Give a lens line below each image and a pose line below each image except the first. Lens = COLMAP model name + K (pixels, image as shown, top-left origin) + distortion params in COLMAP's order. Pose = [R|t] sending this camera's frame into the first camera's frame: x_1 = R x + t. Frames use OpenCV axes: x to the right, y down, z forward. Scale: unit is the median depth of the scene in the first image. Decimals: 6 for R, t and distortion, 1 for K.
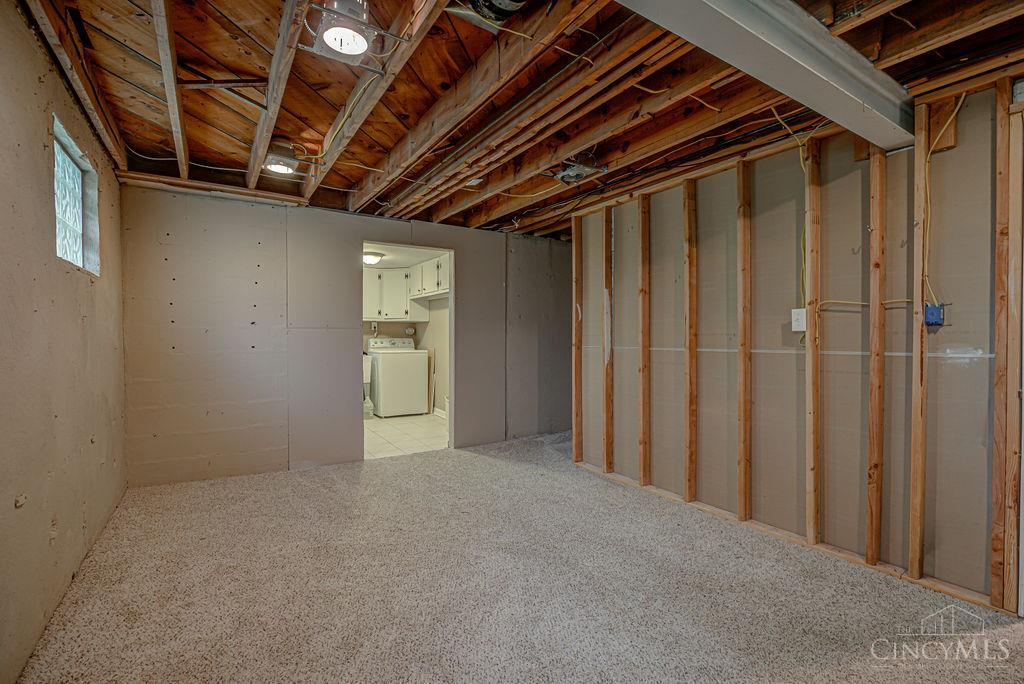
lens RADIAL K [[473.3, 0, 512.3], [0, 473.3, 344.1], [0, 0, 1]] dist [-0.006807, -0.000475]
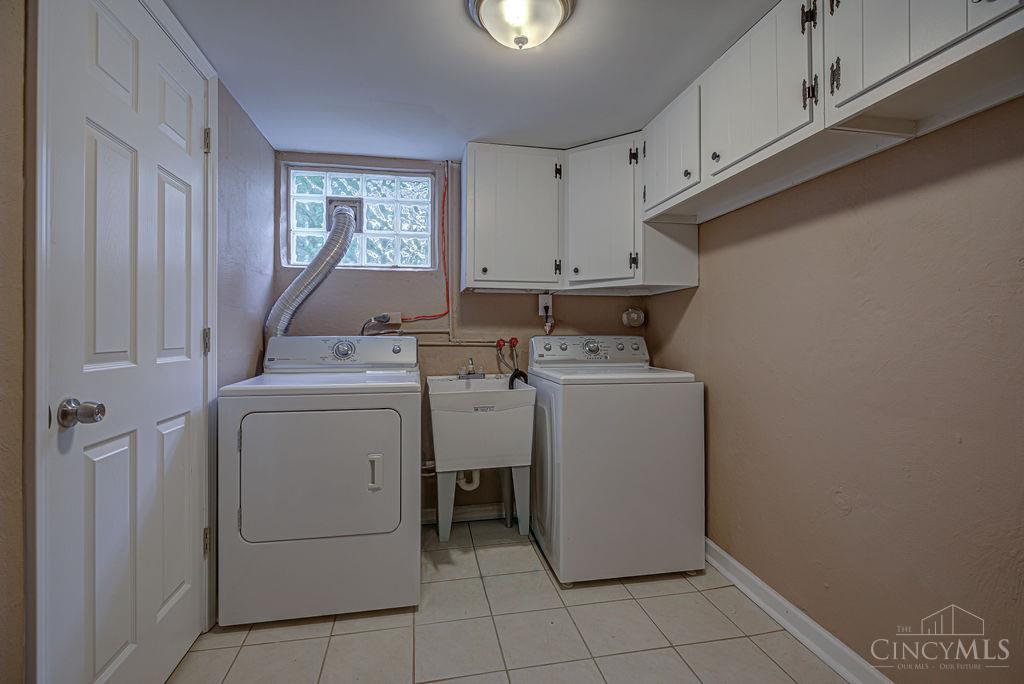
lens RADIAL K [[473.3, 0, 511.9], [0, 473.3, 338.4], [0, 0, 1]] dist [-0.006807, -0.000475]
pose [[0.930213, 0.000547, -0.367021, -0.176725], [-0.002660, 0.999983, -0.005250, -0.008333], [0.367012, 0.005860, 0.930198, 0.637834]]
